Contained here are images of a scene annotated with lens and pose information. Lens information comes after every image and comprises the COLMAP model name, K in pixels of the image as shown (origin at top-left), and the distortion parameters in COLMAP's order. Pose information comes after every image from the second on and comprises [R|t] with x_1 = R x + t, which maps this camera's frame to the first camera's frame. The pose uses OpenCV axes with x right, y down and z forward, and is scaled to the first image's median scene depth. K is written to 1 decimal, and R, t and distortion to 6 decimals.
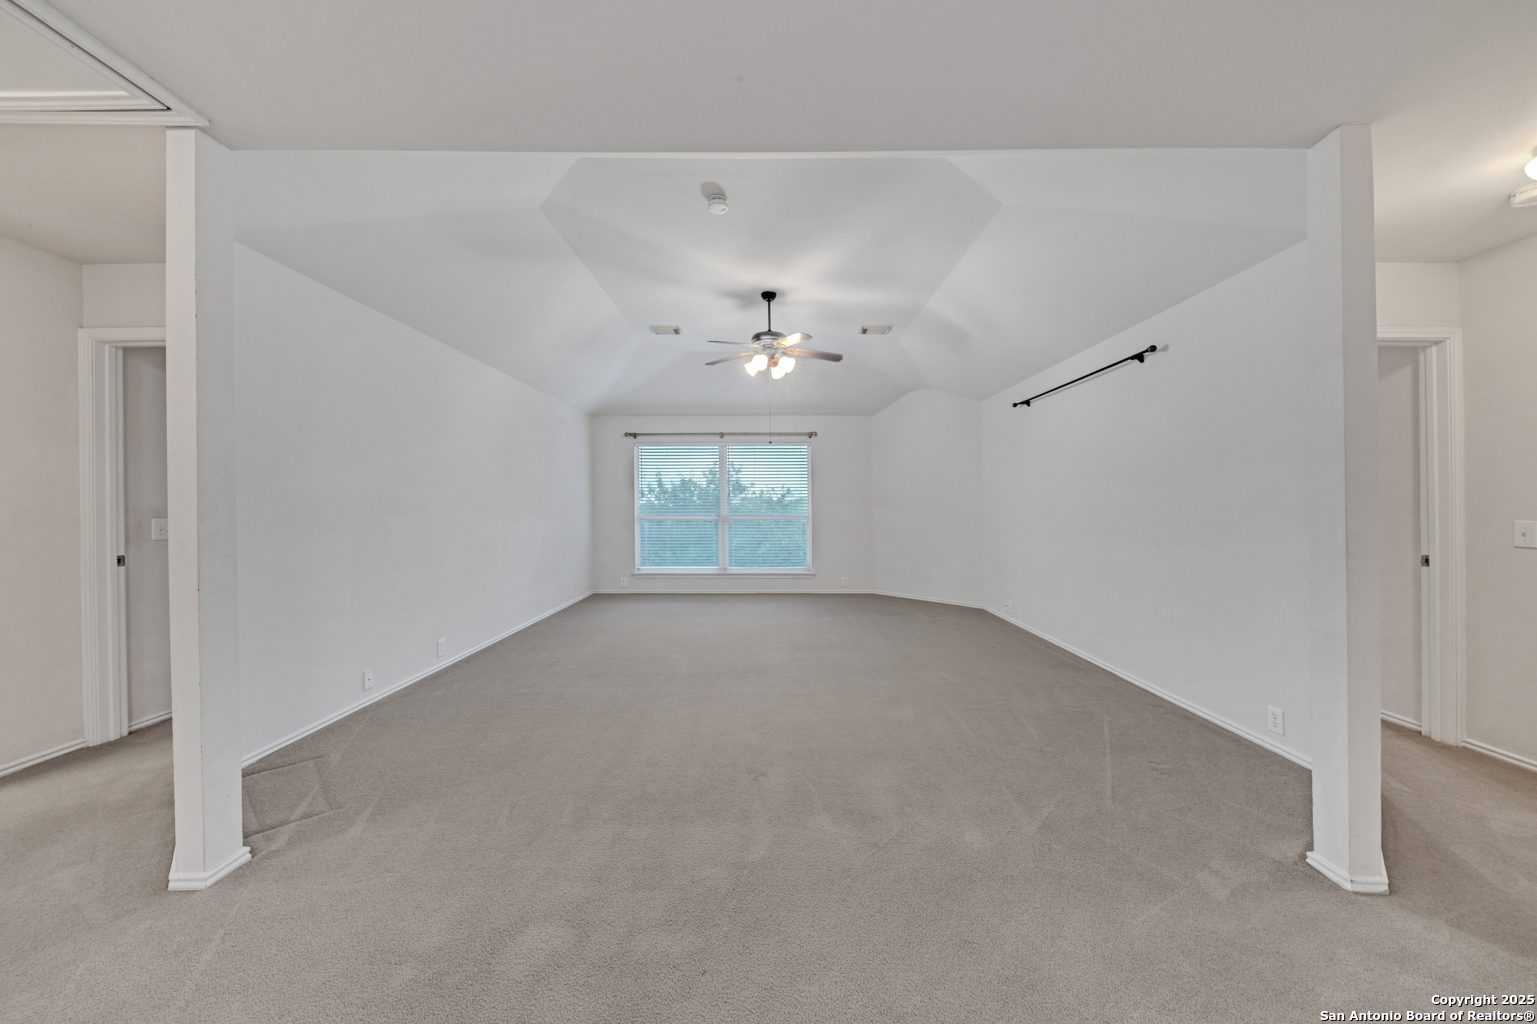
lens RADIAL K [[530.7, 0, 764.8], [0, 530.7, 506.7], [0, 0, 1]] dist [0.001370, -0.002492]
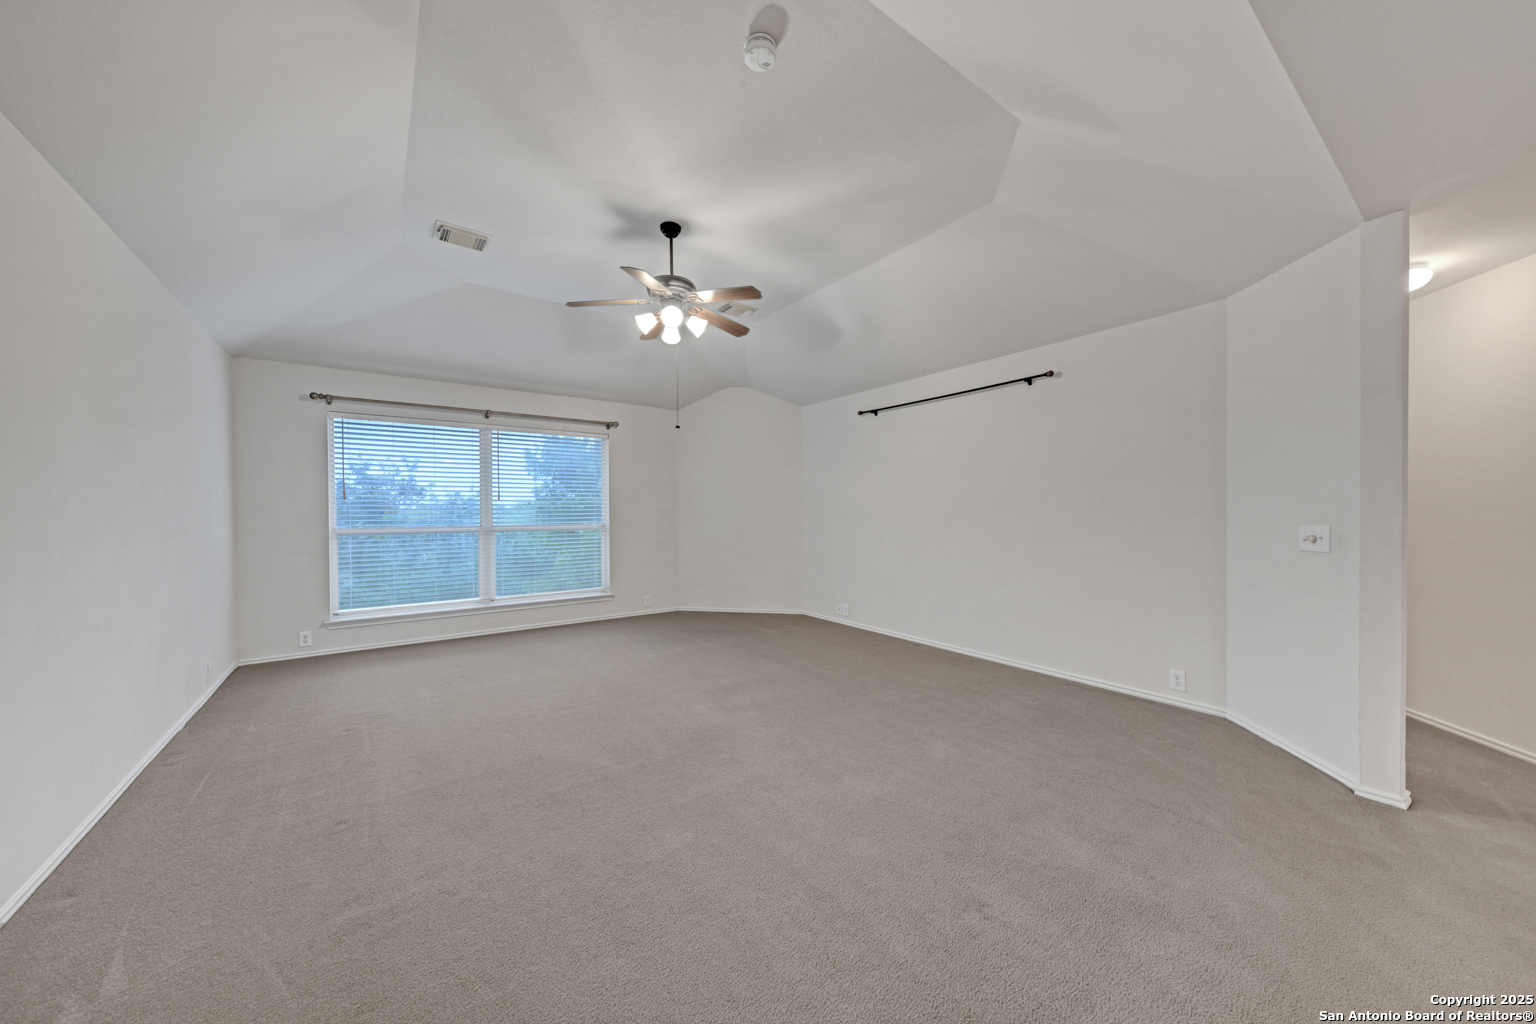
lens RADIAL K [[530.3, 0, 766.7], [0, 530.3, 512.4], [0, 0, 1]] dist [0.001370, -0.002492]
pose [[0.804437, -0.001664, 0.594036, -0.238331], [0.003660, 0.999991, -0.002155, 0.001313], [-0.594027, 0.003908, 0.804435, 0.235746]]
